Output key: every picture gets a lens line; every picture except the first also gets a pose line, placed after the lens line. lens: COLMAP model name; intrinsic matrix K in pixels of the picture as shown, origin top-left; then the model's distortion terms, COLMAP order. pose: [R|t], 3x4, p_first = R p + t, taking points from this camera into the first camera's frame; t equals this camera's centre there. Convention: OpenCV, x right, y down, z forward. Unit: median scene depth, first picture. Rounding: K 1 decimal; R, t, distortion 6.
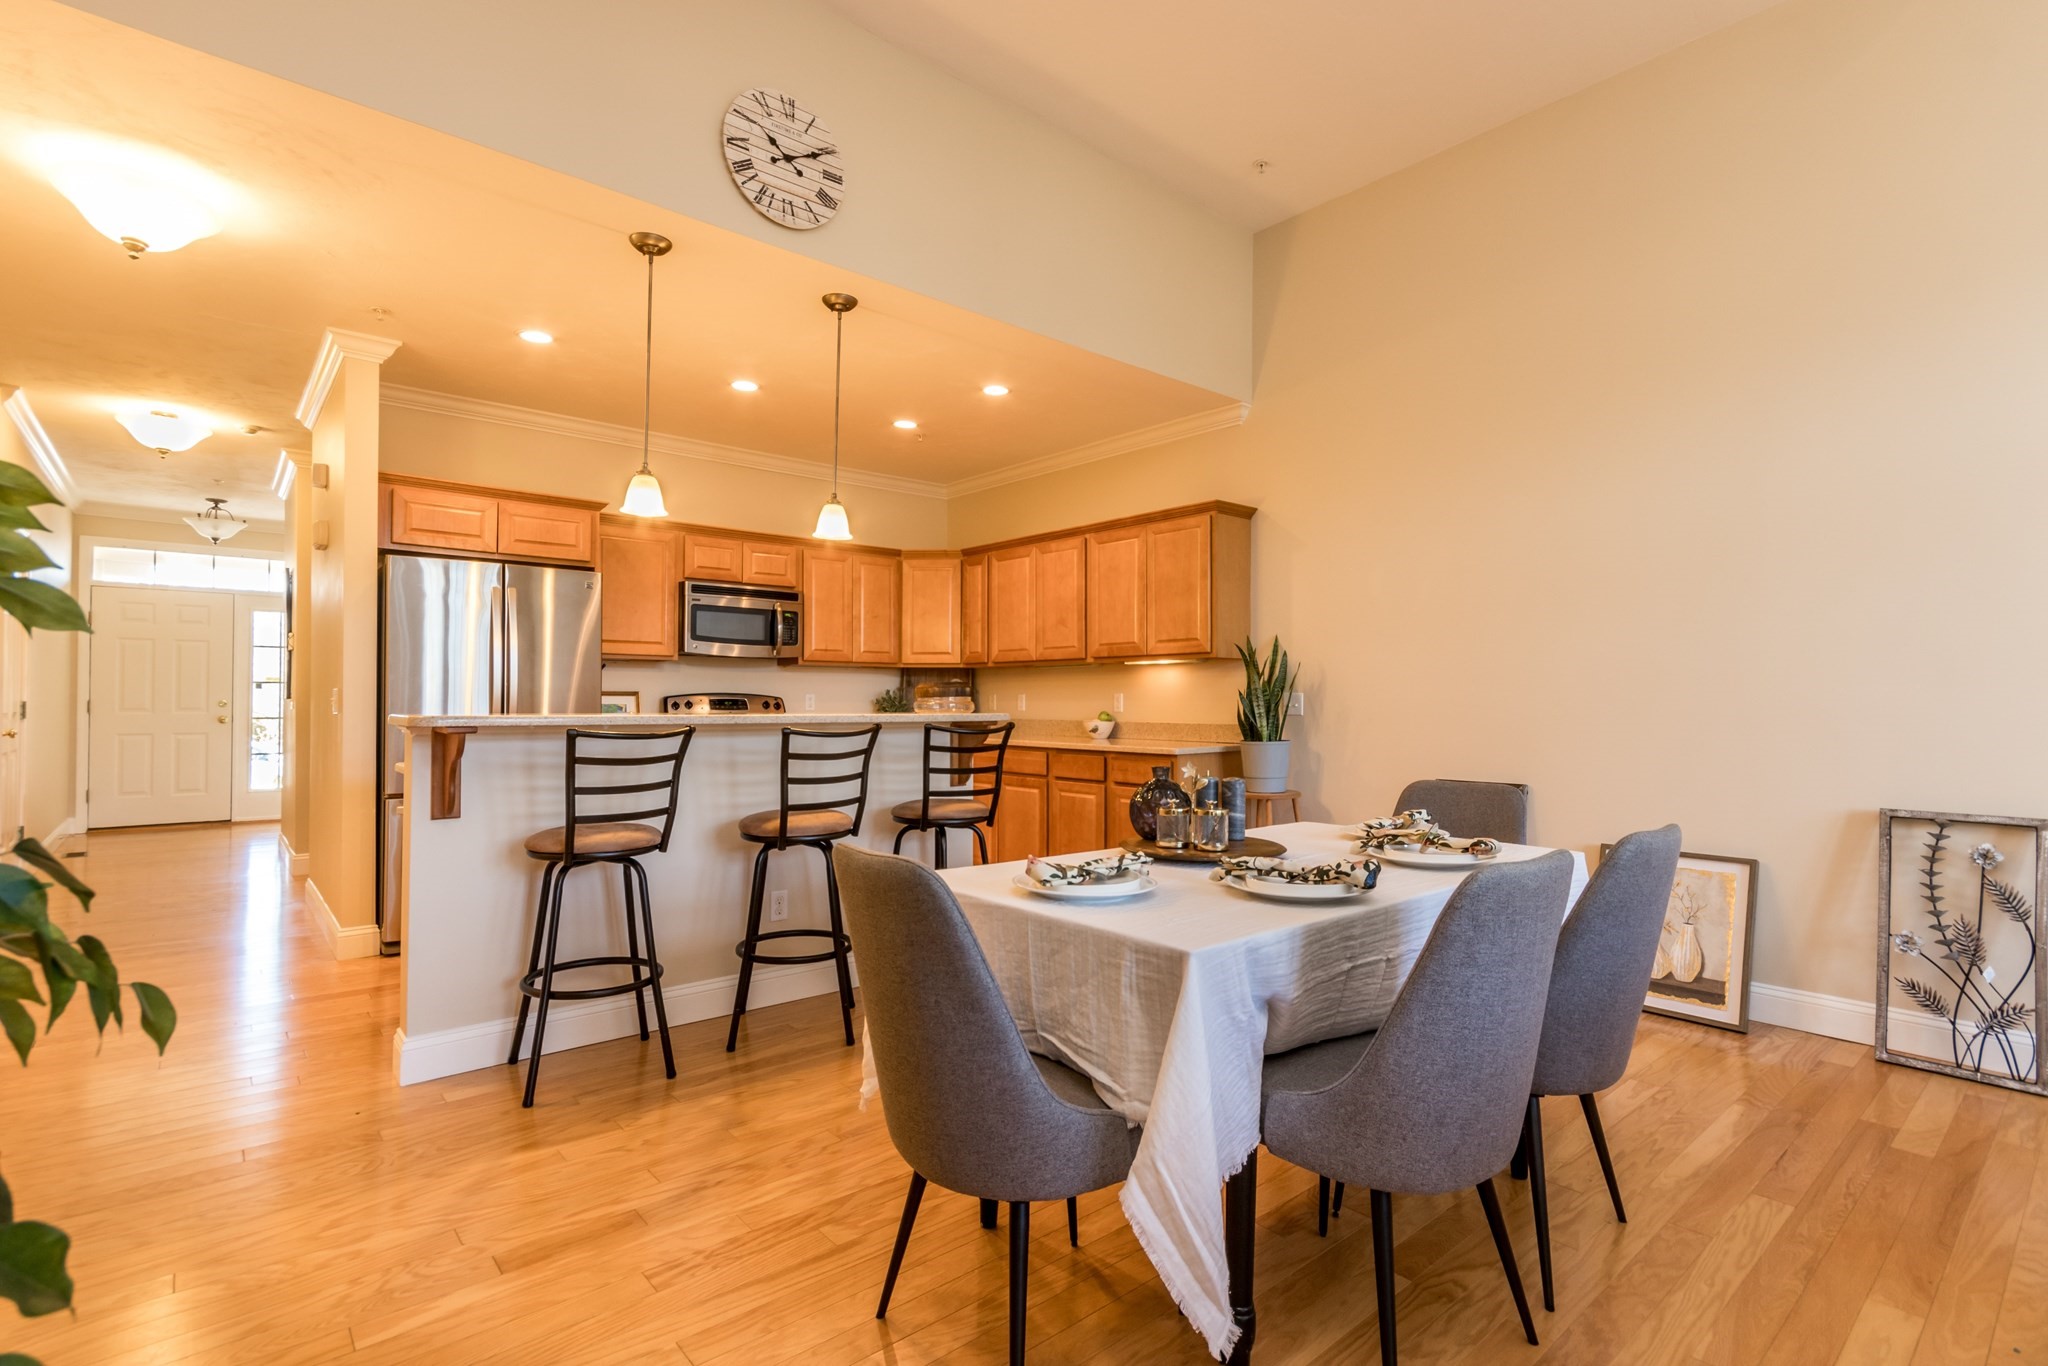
lens RADIAL K [[954.5, 0, 1013.0], [0, 954.5, 691.2], [0, 0, 1]] dist [0.000078, 0.000678]
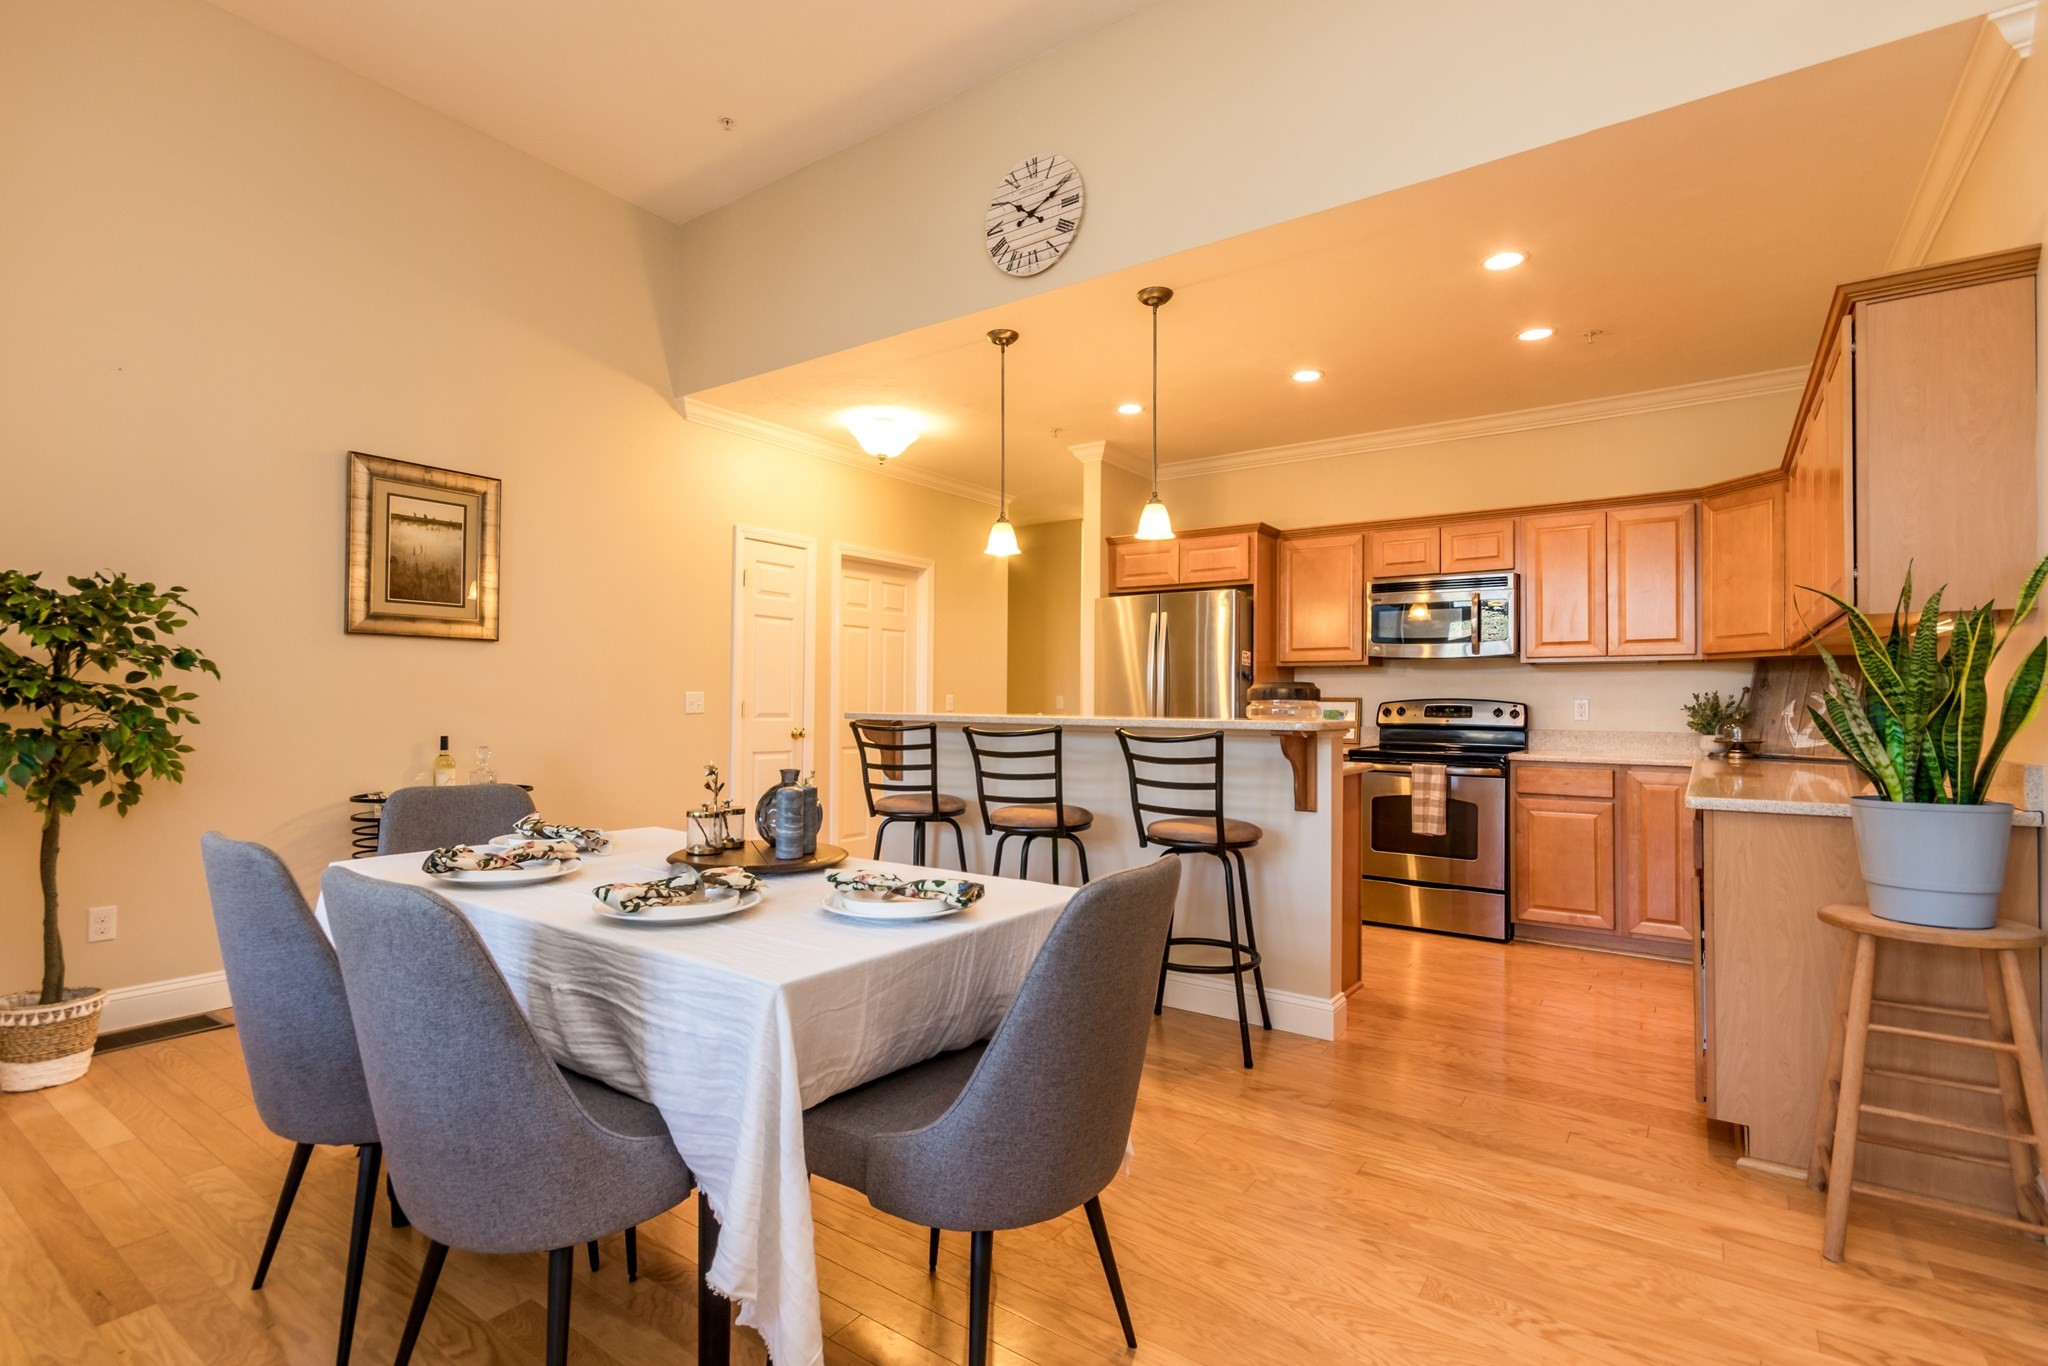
lens RADIAL K [[954.5, 0, 1022.6], [0, 954.5, 696.4], [0, 0, 1]] dist [0.000078, 0.000678]
pose [[0.253411, -0.010417, -0.967303, 0.686342], [0.003658, 0.999945, -0.009811, 0.010379], [0.967352, -0.001052, 0.253436, 0.588611]]
